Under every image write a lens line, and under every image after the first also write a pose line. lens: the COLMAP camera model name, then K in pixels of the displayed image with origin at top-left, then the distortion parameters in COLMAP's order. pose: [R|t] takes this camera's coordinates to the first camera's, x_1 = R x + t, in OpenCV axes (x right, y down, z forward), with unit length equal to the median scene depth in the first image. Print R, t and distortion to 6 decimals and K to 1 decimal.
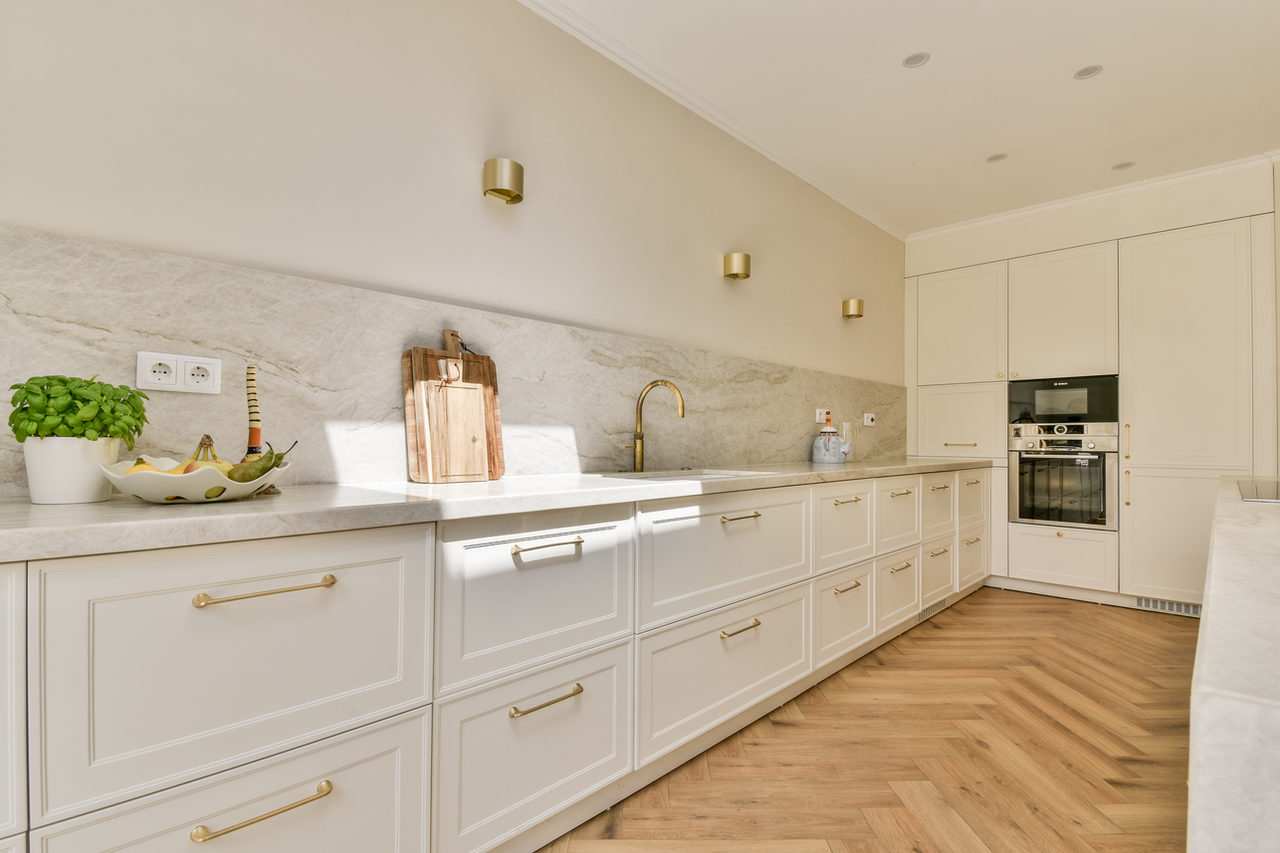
lens RADIAL K [[591.9, 0, 641.2], [0, 591.9, 438.8], [0, 0, 1]] dist [0.030302, -0.026394]
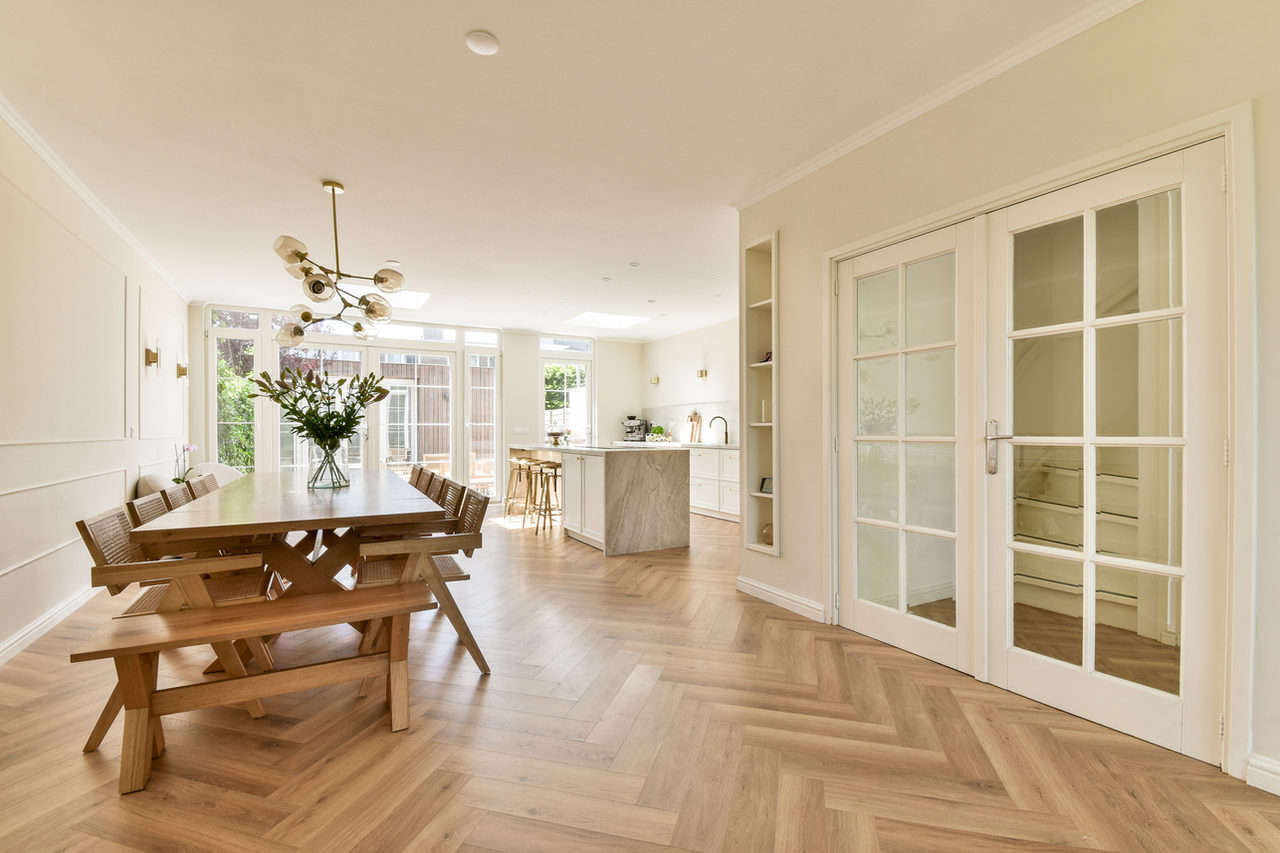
lens RADIAL K [[567.5, 0, 640.0], [0, 567.5, 426.5], [0, 0, 1]] dist [0.023963, -0.021300]
pose [[-0.280162, -0.011373, -0.959885, 2.763692], [0.002655, 0.999917, -0.012622, -0.001277], [0.959949, -0.006085, -0.280108, 1.243584]]
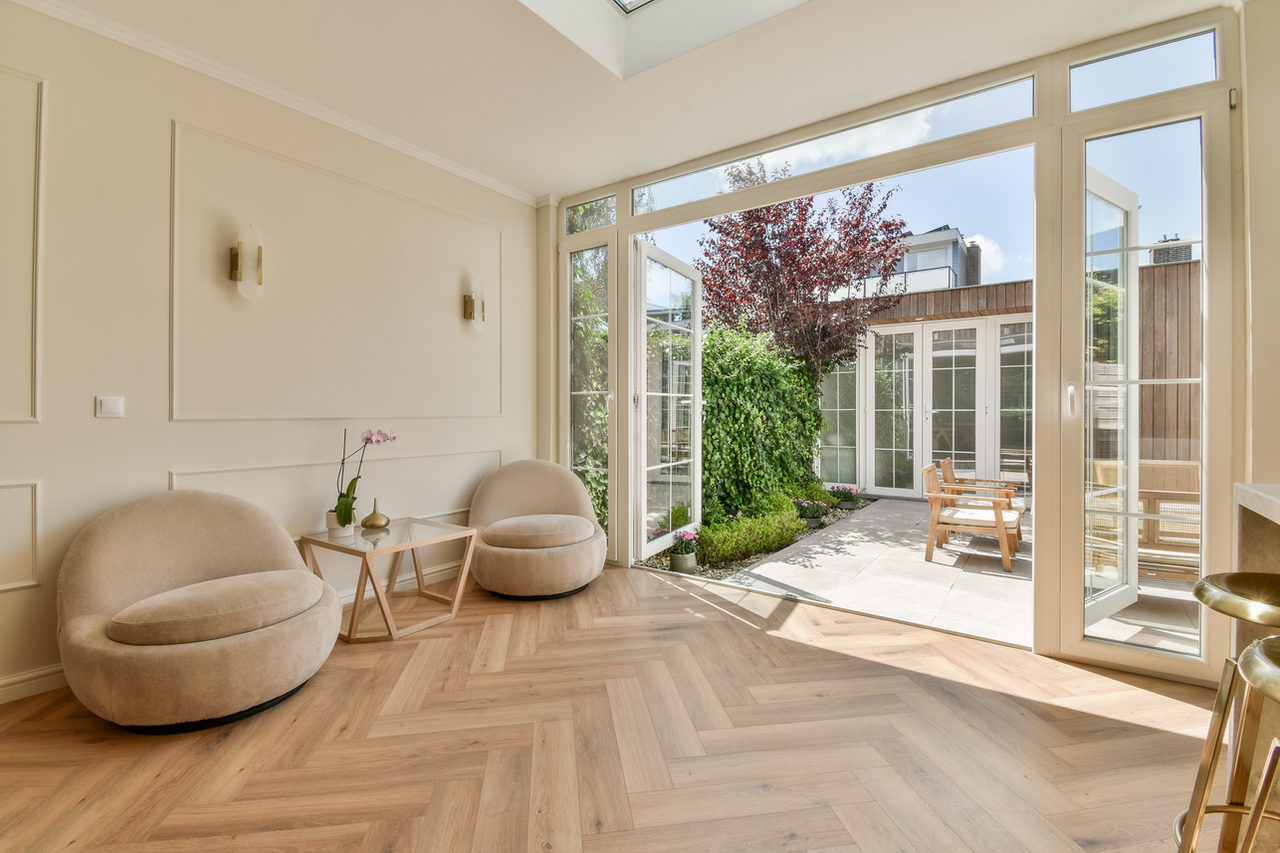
lens RADIAL K [[566.4, 0, 648.2], [0, 566.4, 414.6], [0, 0, 1]] dist [0.023854, -0.021421]
pose [[-0.987290, -0.002719, -0.158909, 0.898934], [-0.003349, 0.999988, 0.003697, -0.007219], [0.158897, 0.004182, -0.987286, 0.270589]]
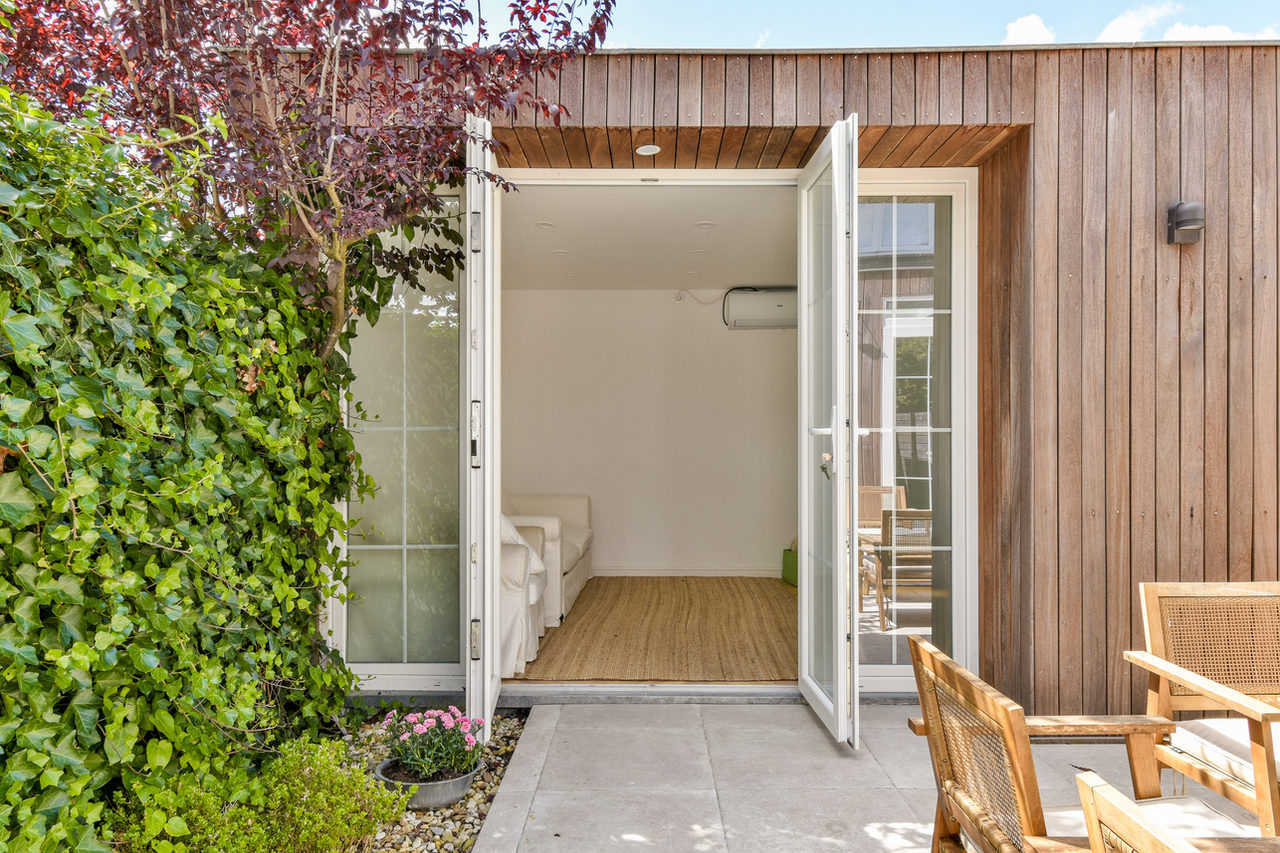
lens RADIAL K [[840.3, 0, 640.7], [0, 840.3, 448.6], [0, 0, 1]] dist [0.003650, 0.000633]
pose [[-0.721614, 0.002198, -0.692292, 0.109166], [0.000844, 0.999997, 0.002295, 0.004243], [0.692295, 0.001072, -0.721613, -1.264699]]
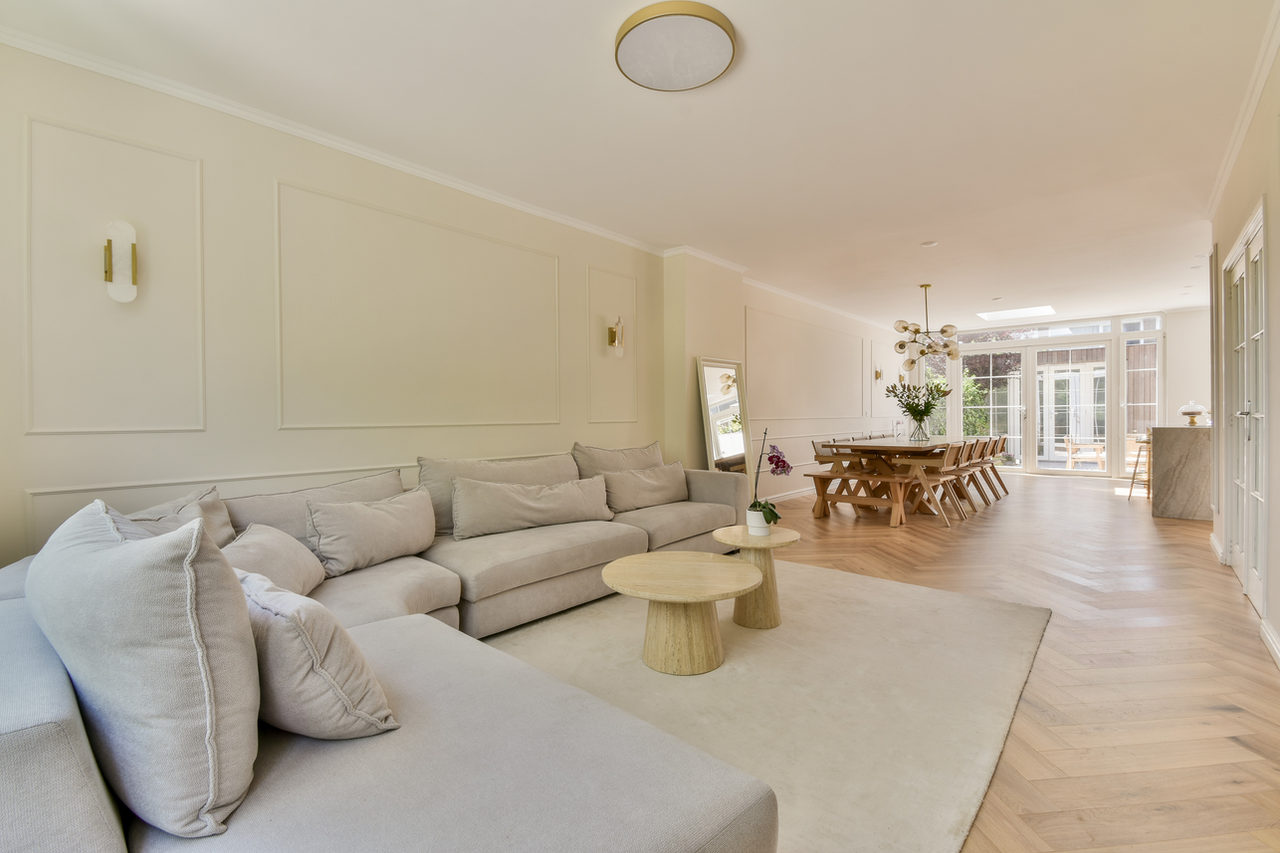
lens RADIAL K [[566.4, 0, 648.2], [0, 566.4, 414.6], [0, 0, 1]] dist [0.023854, -0.021421]
pose [[-0.997809, 0.005295, -0.065942, 3.102160], [0.005702, 0.999966, -0.005982, 0.007309], [0.065908, -0.006345, -0.997806, 2.647767]]
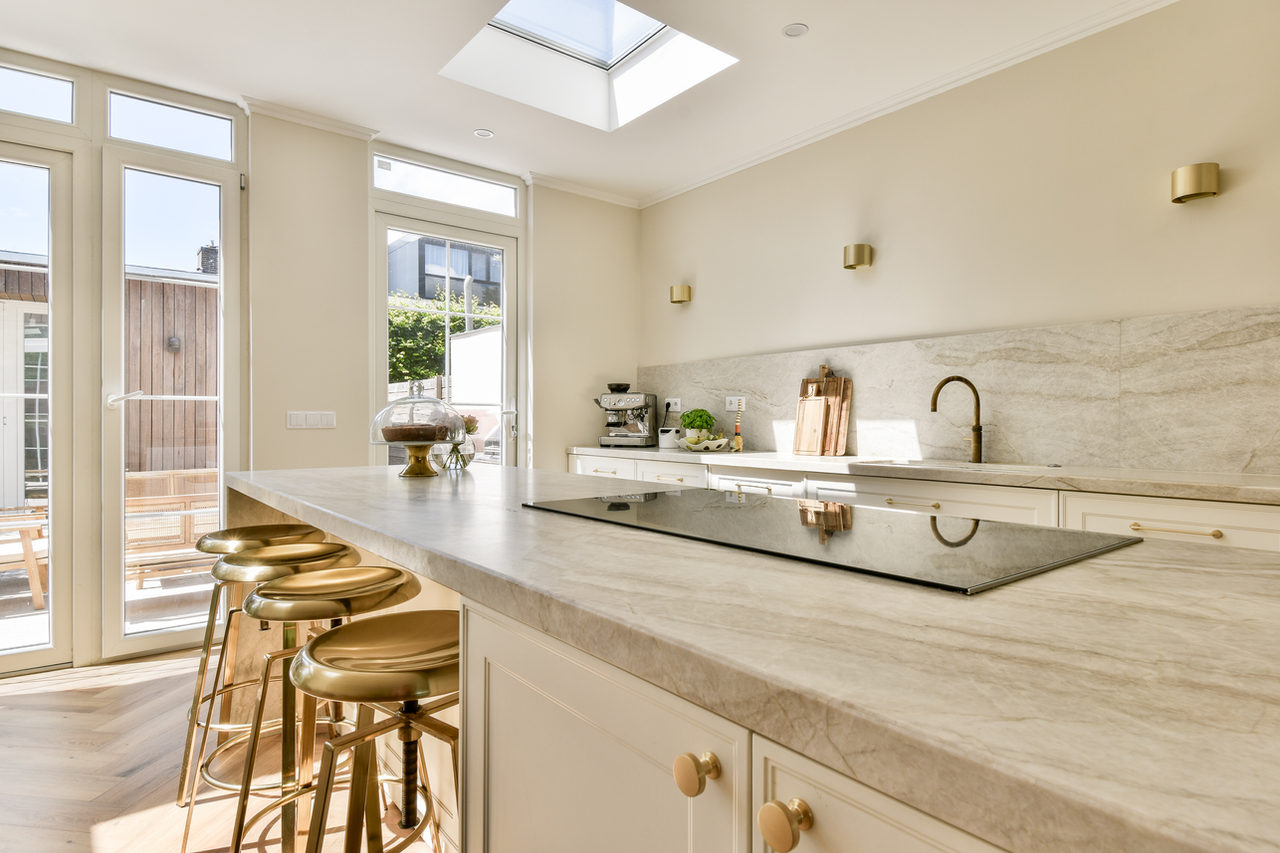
lens RADIAL K [[688.5, 0, 640.0], [0, 688.5, 426.5], [0, 0, 1]] dist [0.031872, -0.029042]
pose [[-0.125337, 0.001441, -0.992113, 1.119264], [-0.001094, 0.999998, 0.001591, -0.008504], [0.992114, 0.001284, -0.125335, 0.492155]]
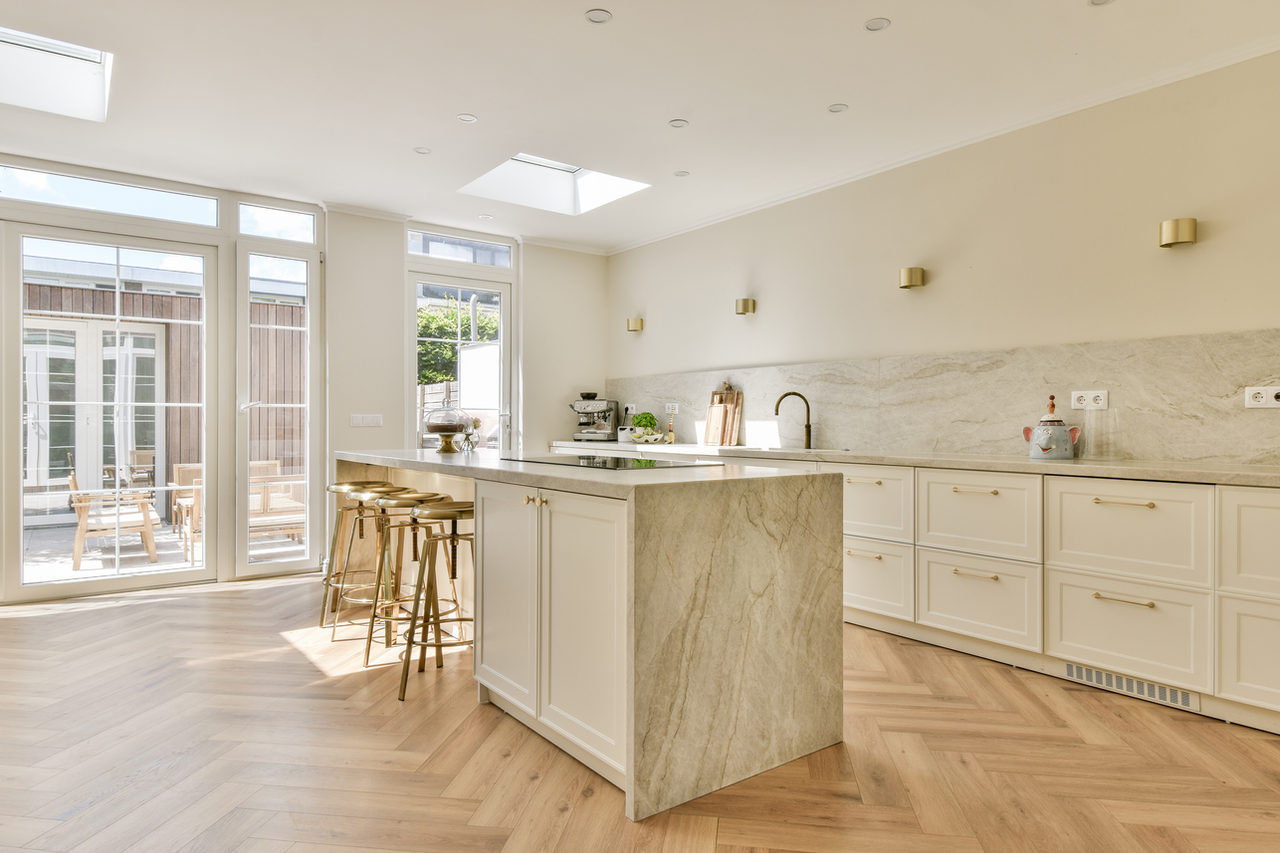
lens RADIAL K [[762.4, 0, 640.0], [0, 762.4, 426.5], [0, 0, 1]] dist [0.012970, -0.002165]
pose [[-0.152949, 0.000087, -0.988234, 1.820227], [-0.001687, 0.999999, 0.000349, -0.003764], [0.988233, 0.001720, -0.152948, 0.758083]]
